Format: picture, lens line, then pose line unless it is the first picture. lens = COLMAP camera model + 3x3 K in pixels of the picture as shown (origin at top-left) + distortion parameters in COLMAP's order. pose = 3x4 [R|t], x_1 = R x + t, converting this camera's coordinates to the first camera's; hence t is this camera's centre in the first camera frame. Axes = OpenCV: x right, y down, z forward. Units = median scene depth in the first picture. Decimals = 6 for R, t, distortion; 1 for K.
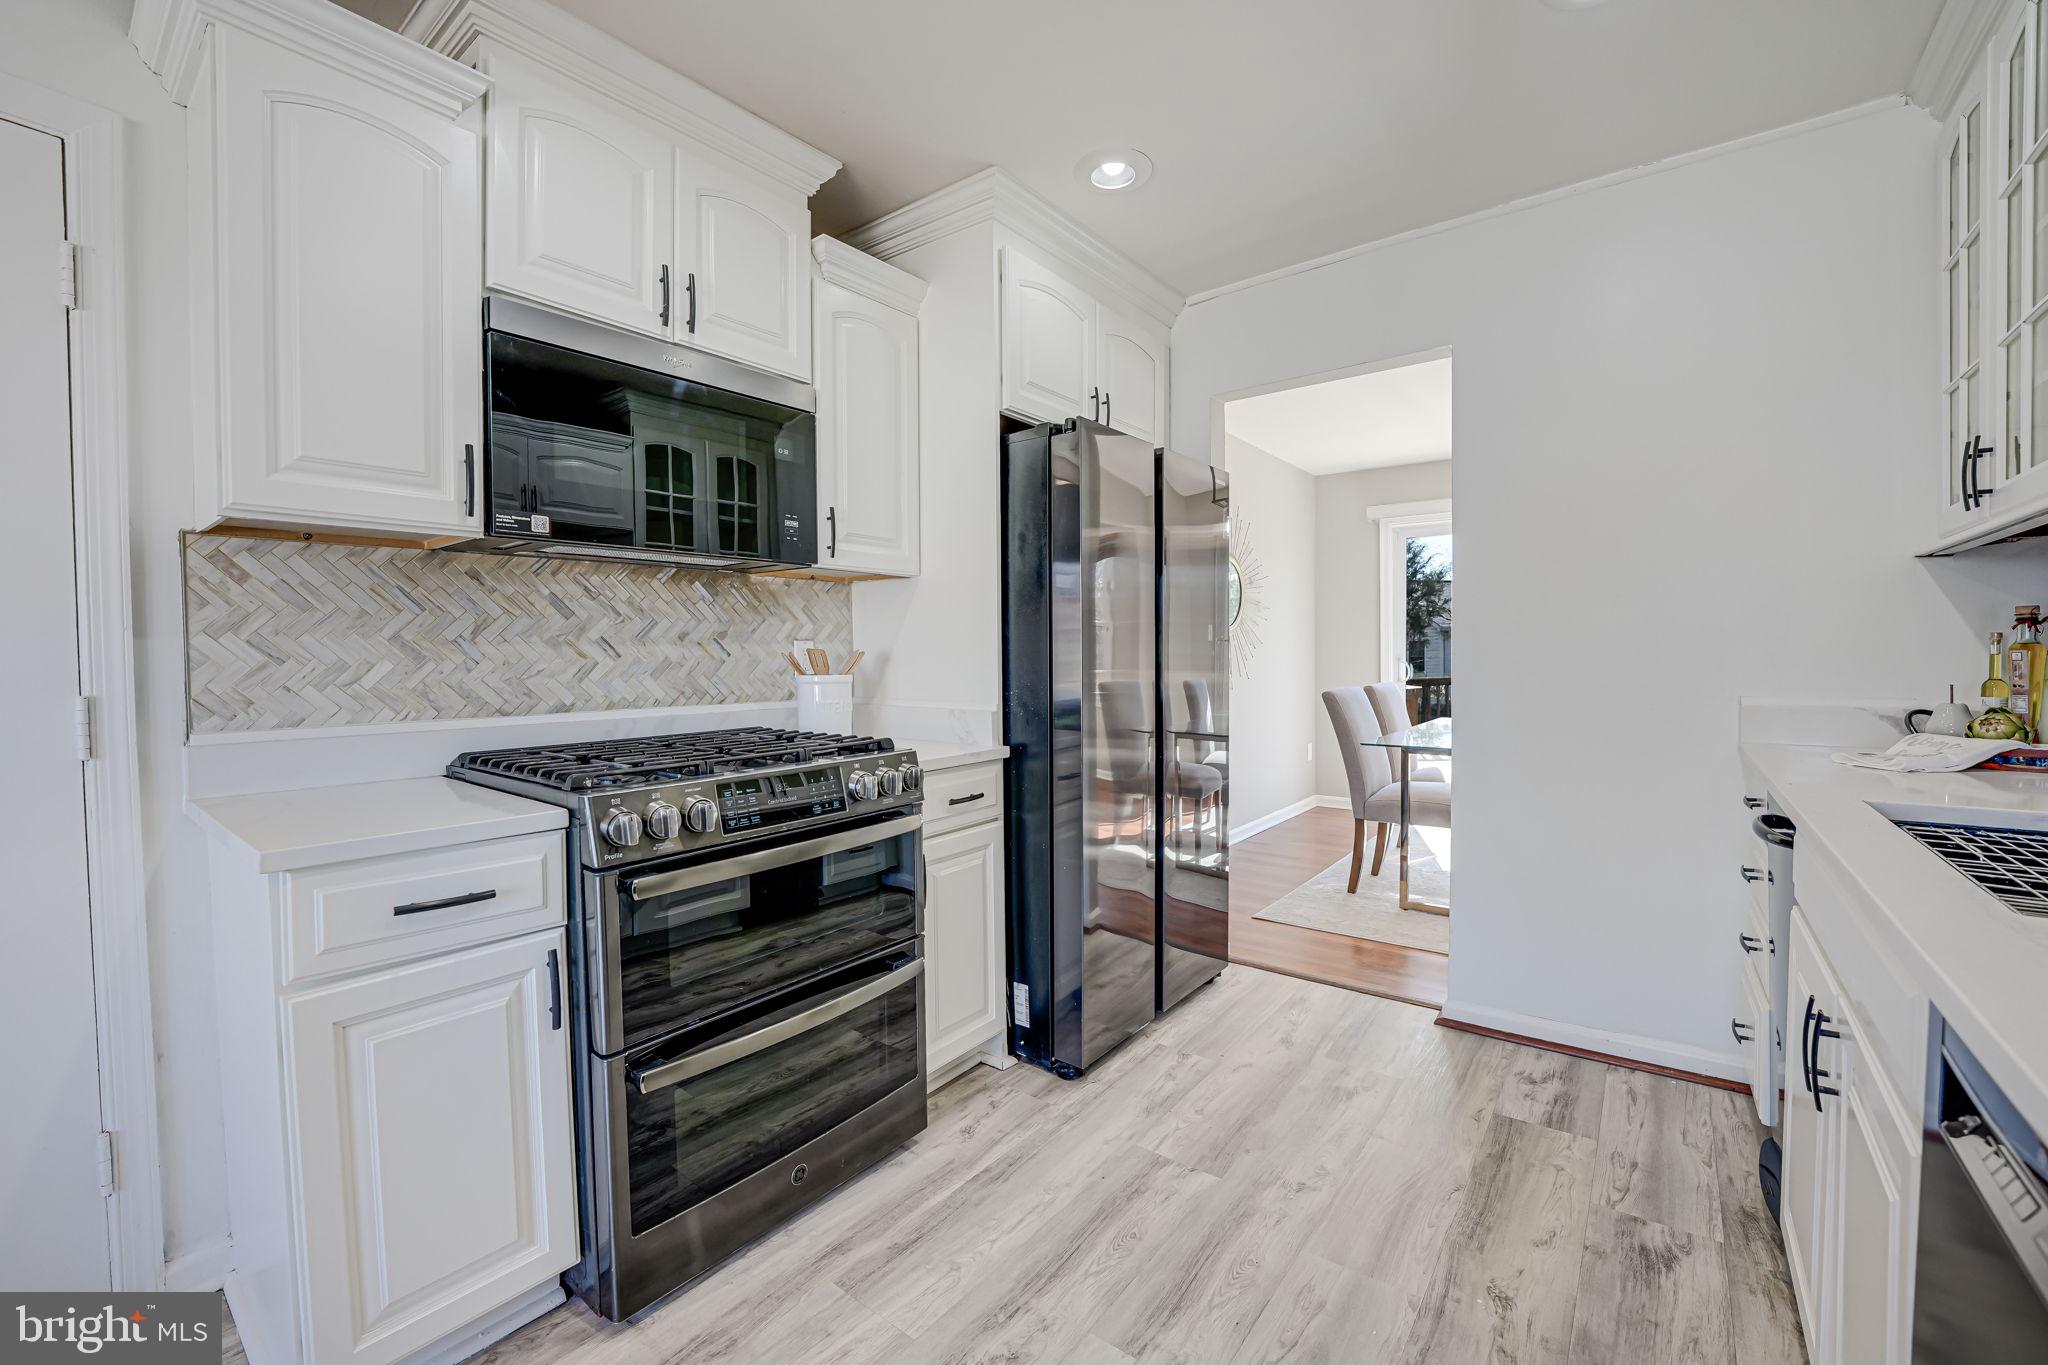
lens RADIAL K [[831.1, 0, 1024.0], [0, 831.1, 682.5], [0, 0, 1]] dist [-0.023366, 0.000246]
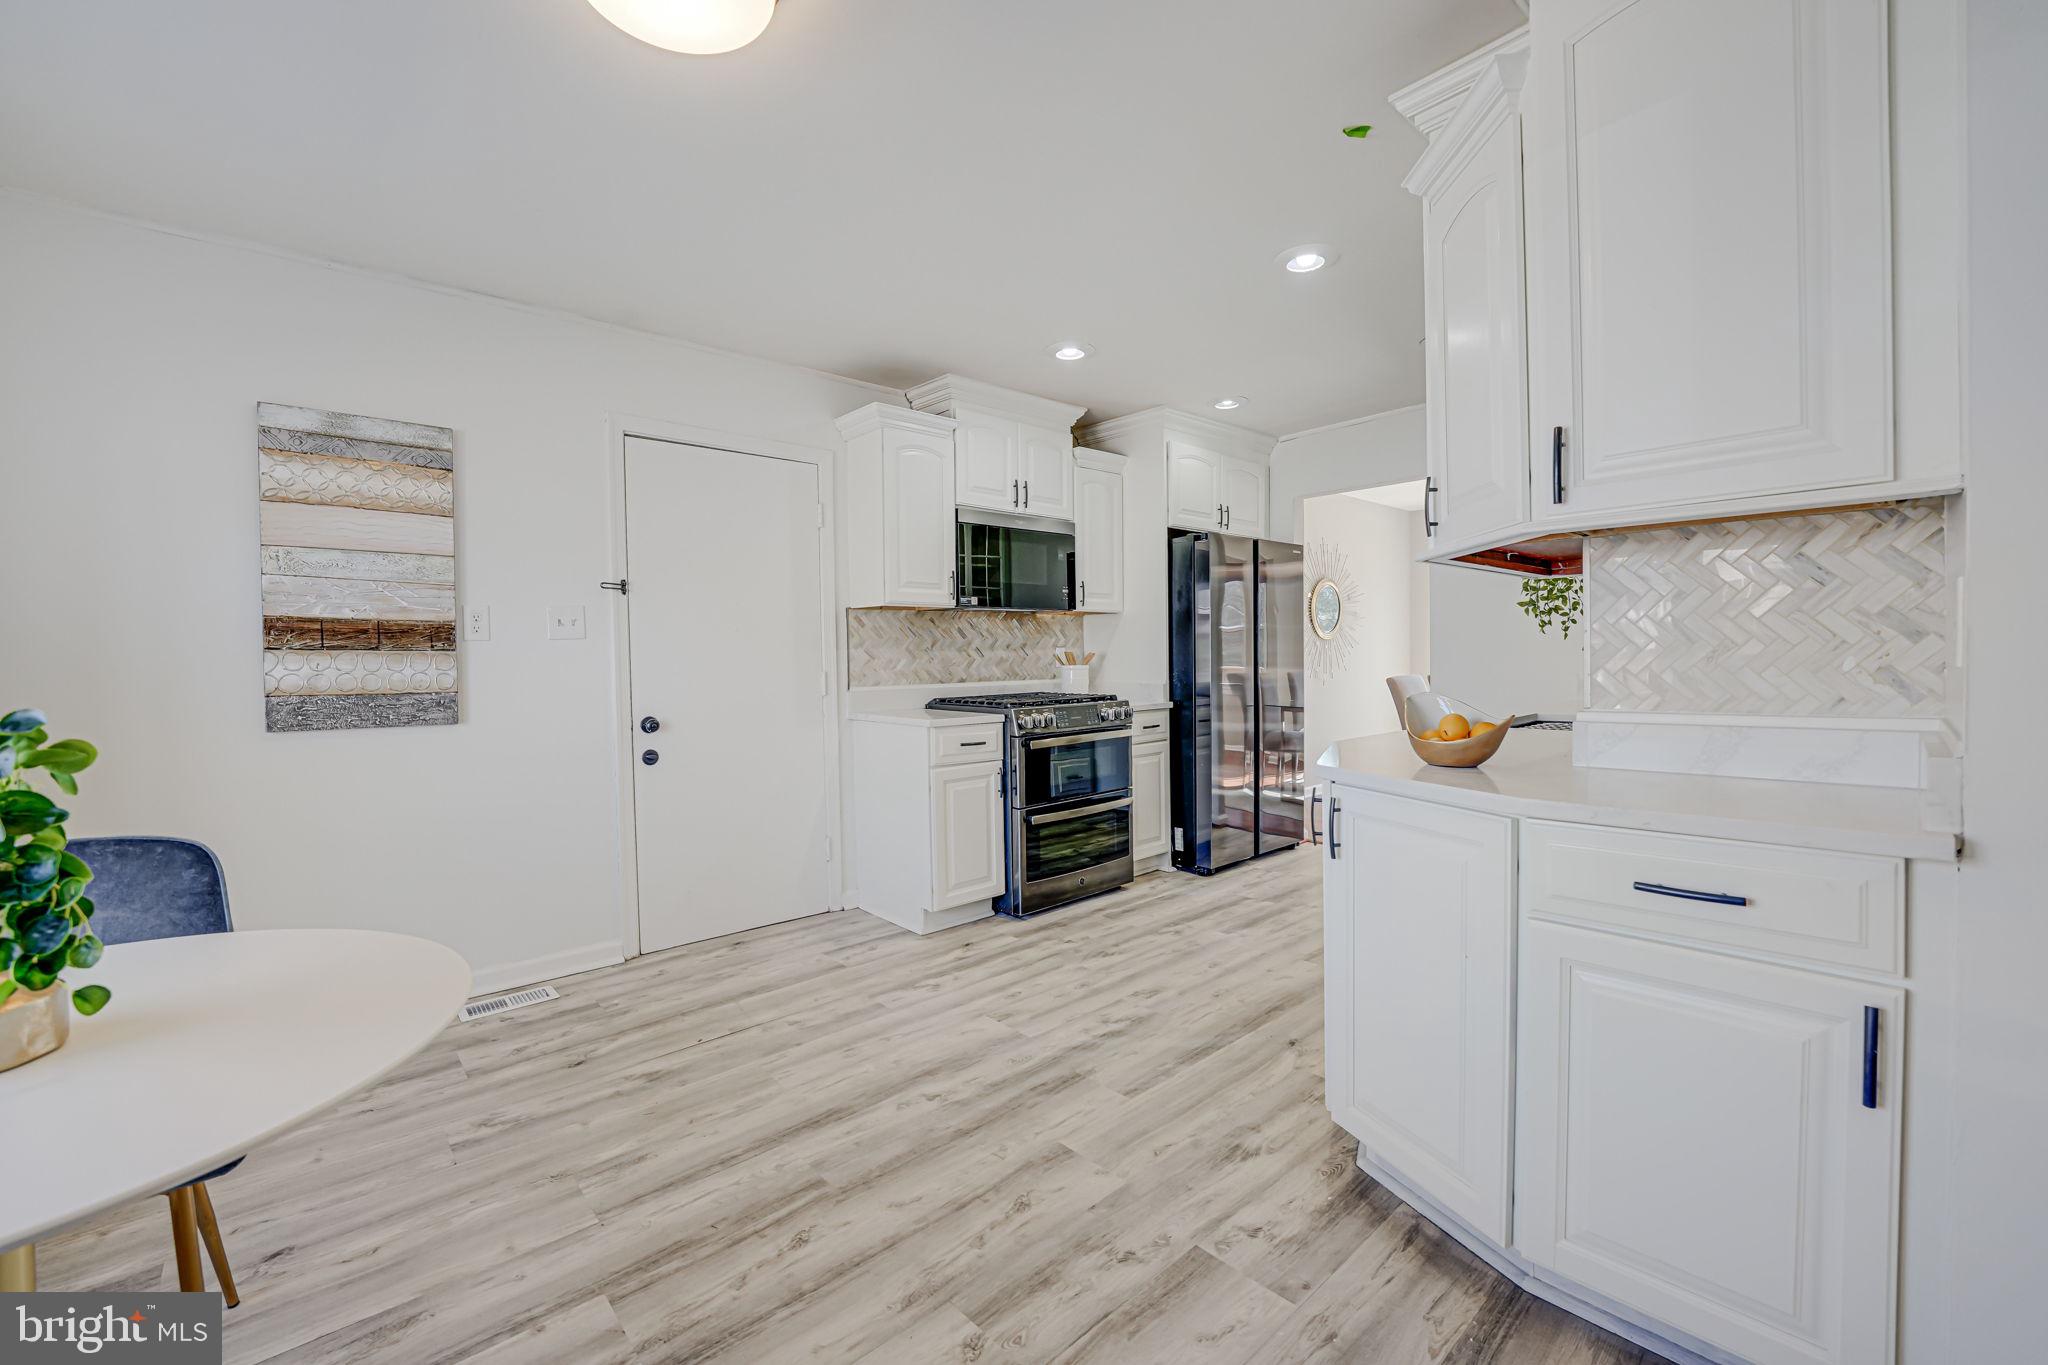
lens RADIAL K [[831.1, 0, 1024.0], [0, 831.1, 682.5], [0, 0, 1]] dist [-0.023366, 0.000246]
pose [[0.984192, 0.000064, -0.177107, -0.017457], [0.000115, 0.999999, 0.000998, 0.032512], [0.177107, -0.001002, 0.984191, -1.044289]]
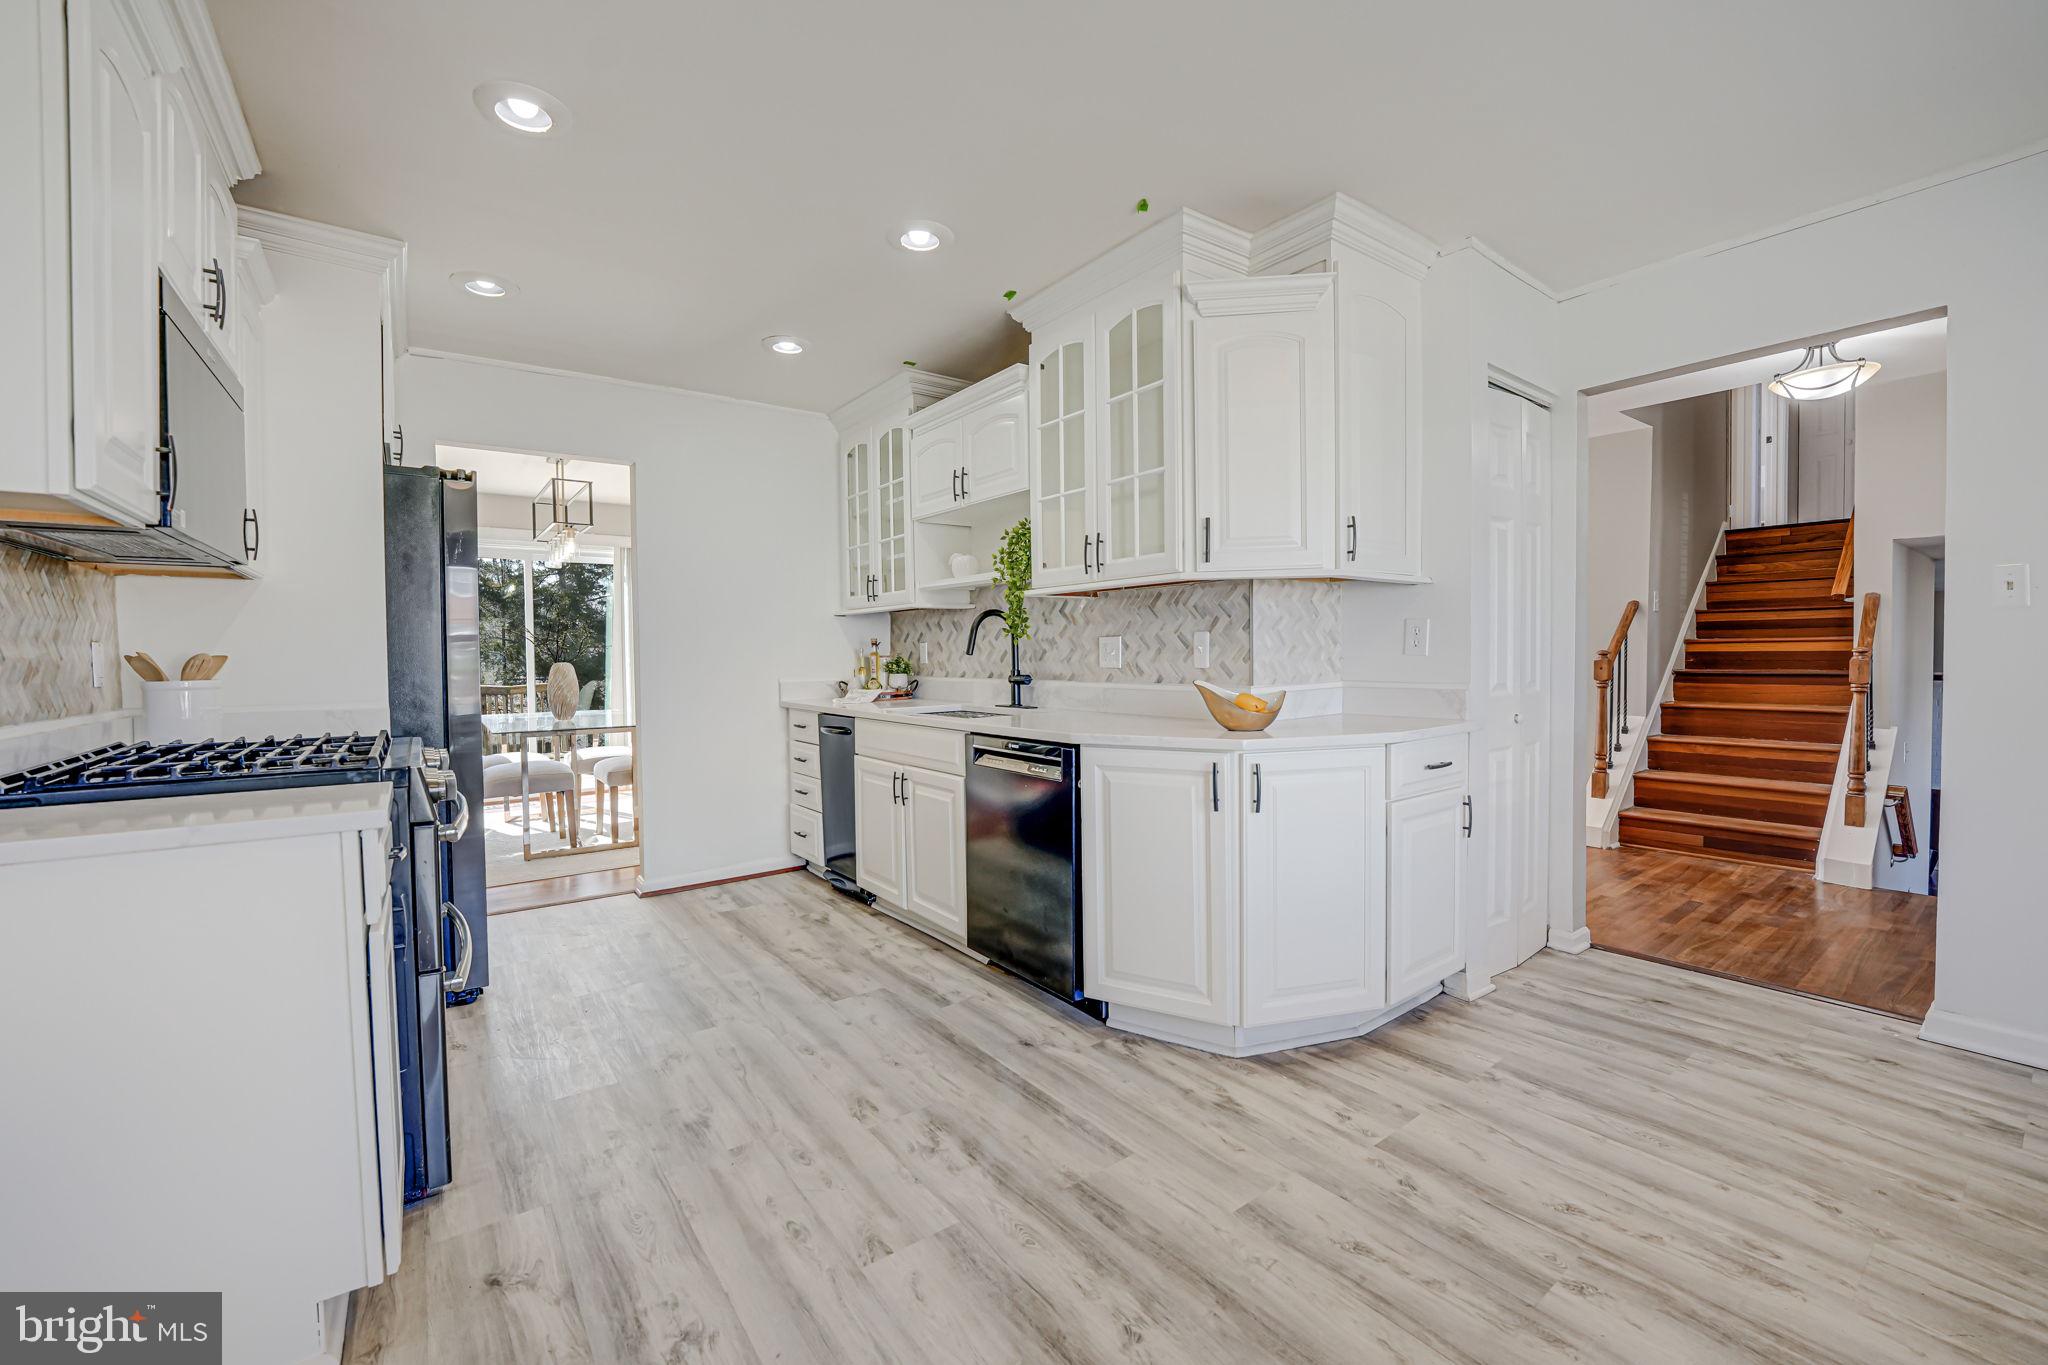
lens RADIAL K [[831.1, 0, 1024.0], [0, 831.1, 682.5], [0, 0, 1]] dist [-0.023366, 0.000246]
pose [[0.269982, -0.027593, 0.962470, -0.960585], [0.039506, 0.999065, 0.017561, 0.015702], [-0.962055, 0.033282, 0.270819, -0.151095]]
